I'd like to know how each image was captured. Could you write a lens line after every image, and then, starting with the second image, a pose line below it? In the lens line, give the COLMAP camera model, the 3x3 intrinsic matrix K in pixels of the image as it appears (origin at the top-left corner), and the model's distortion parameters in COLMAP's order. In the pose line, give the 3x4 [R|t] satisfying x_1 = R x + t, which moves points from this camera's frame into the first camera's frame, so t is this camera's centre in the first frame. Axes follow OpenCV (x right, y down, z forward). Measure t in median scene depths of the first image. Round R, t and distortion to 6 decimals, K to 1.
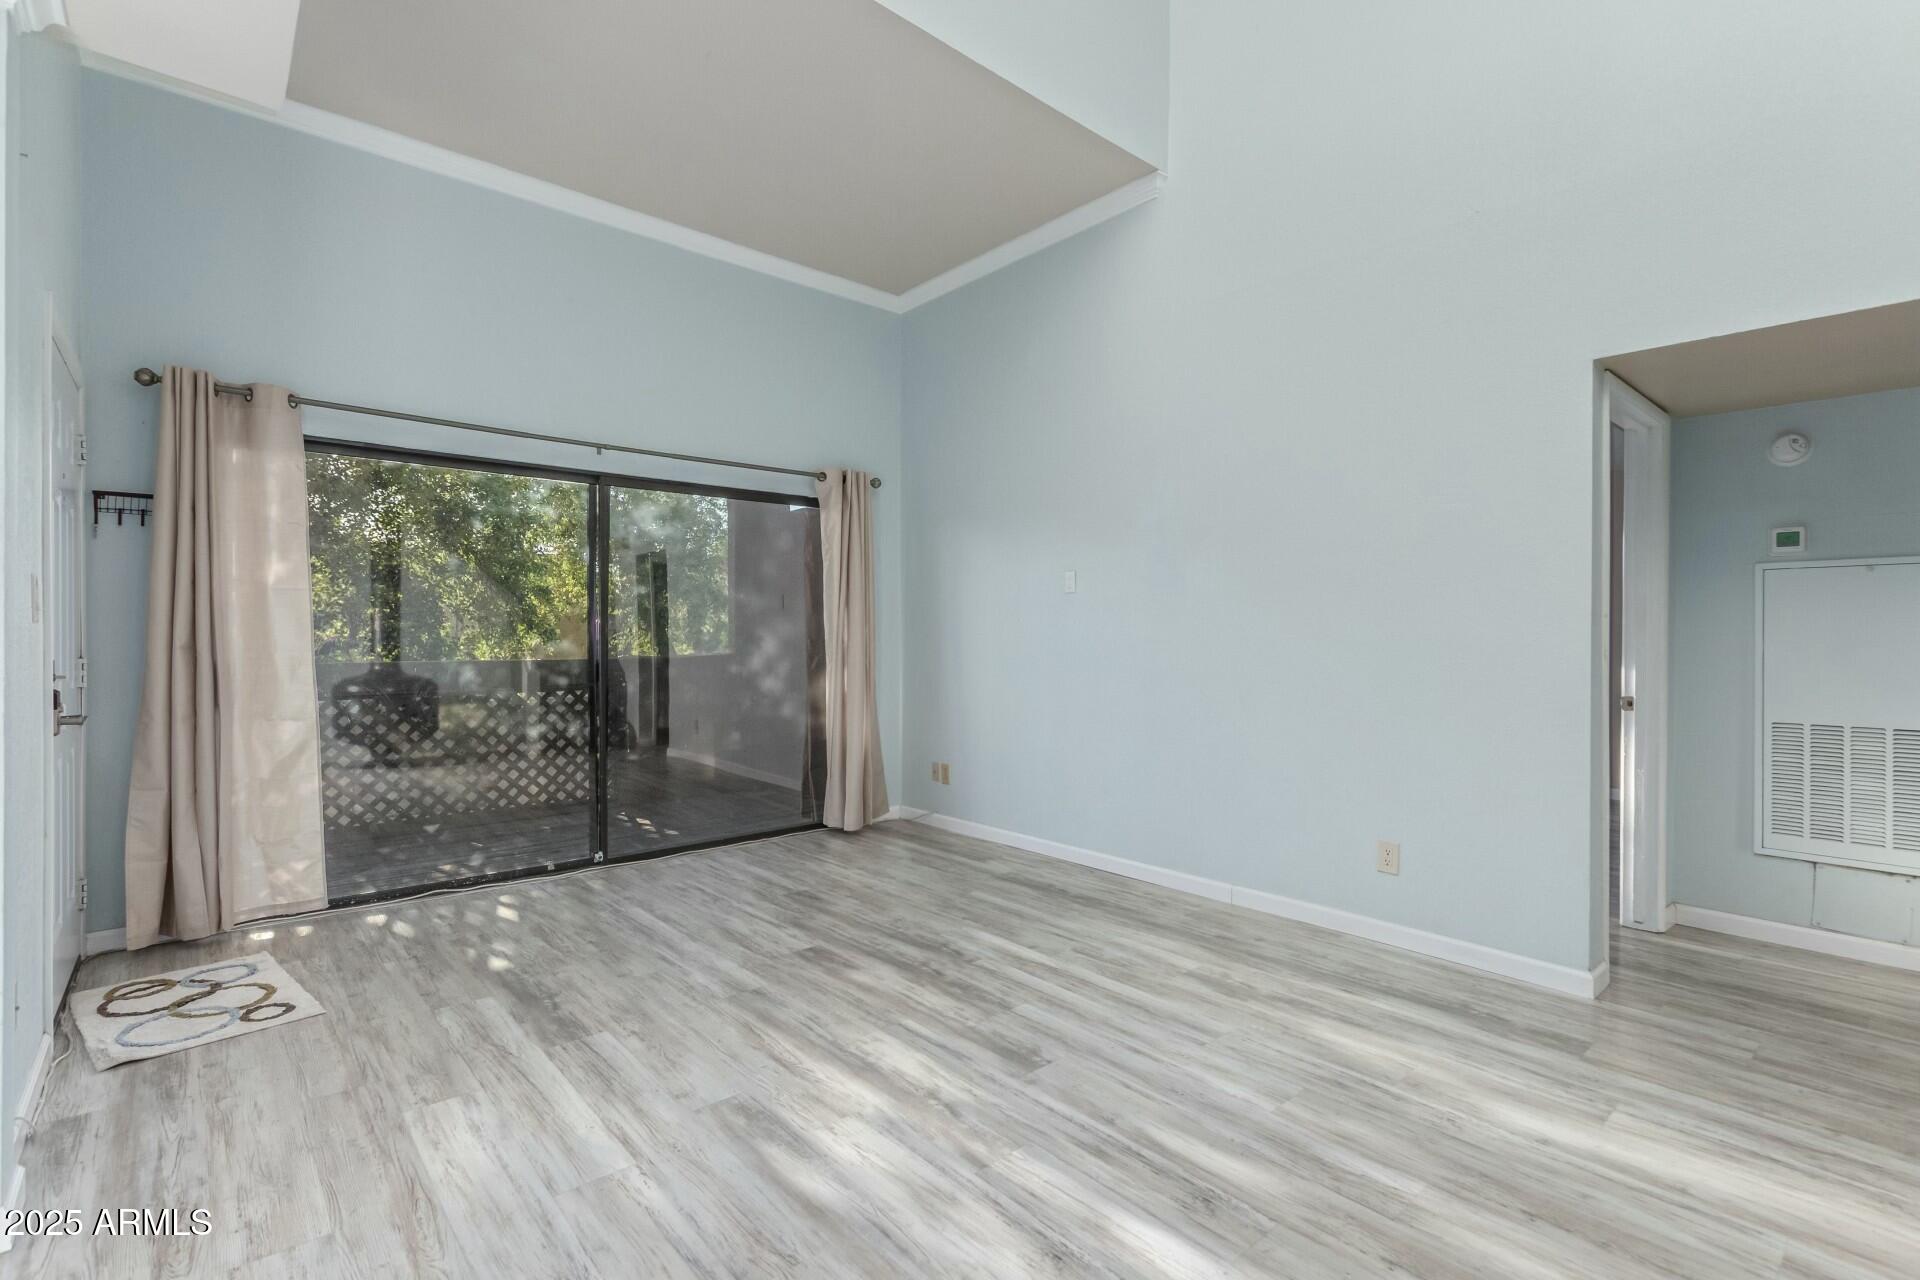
lens RADIAL K [[878.3, 0, 966.5], [0, 878.3, 631.4], [0, 0, 1]] dist [0.006709, -0.003928]
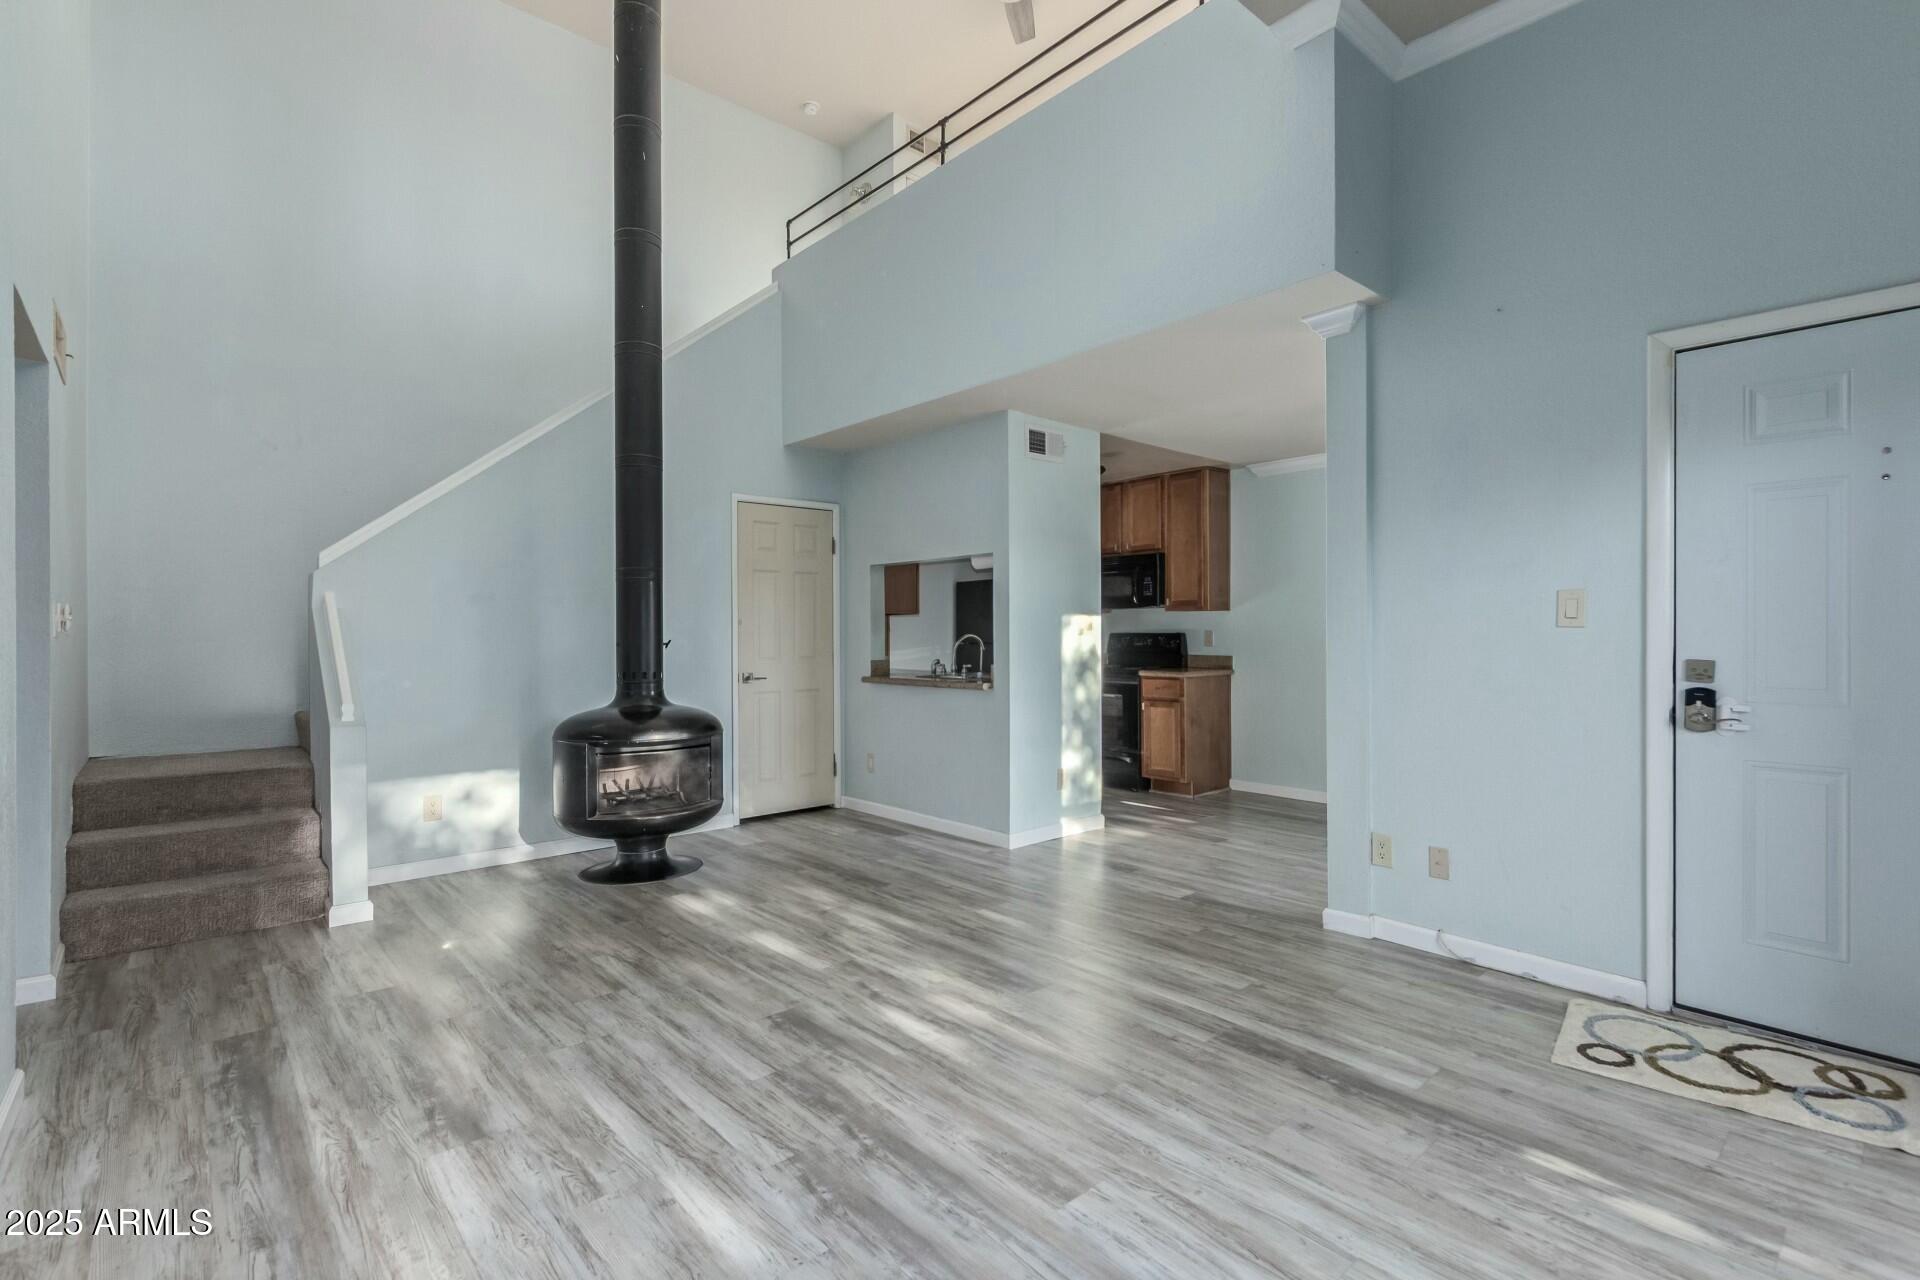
lens RADIAL K [[878.3, 0, 963.6], [0, 878.3, 638.2], [0, 0, 1]] dist [0.006709, -0.003928]
pose [[-0.999987, -0.000445, -0.005160, -0.112590], [-0.000438, 0.999999, -0.001213, 0.006449], [0.005160, -0.001211, -0.999986, 1.619837]]
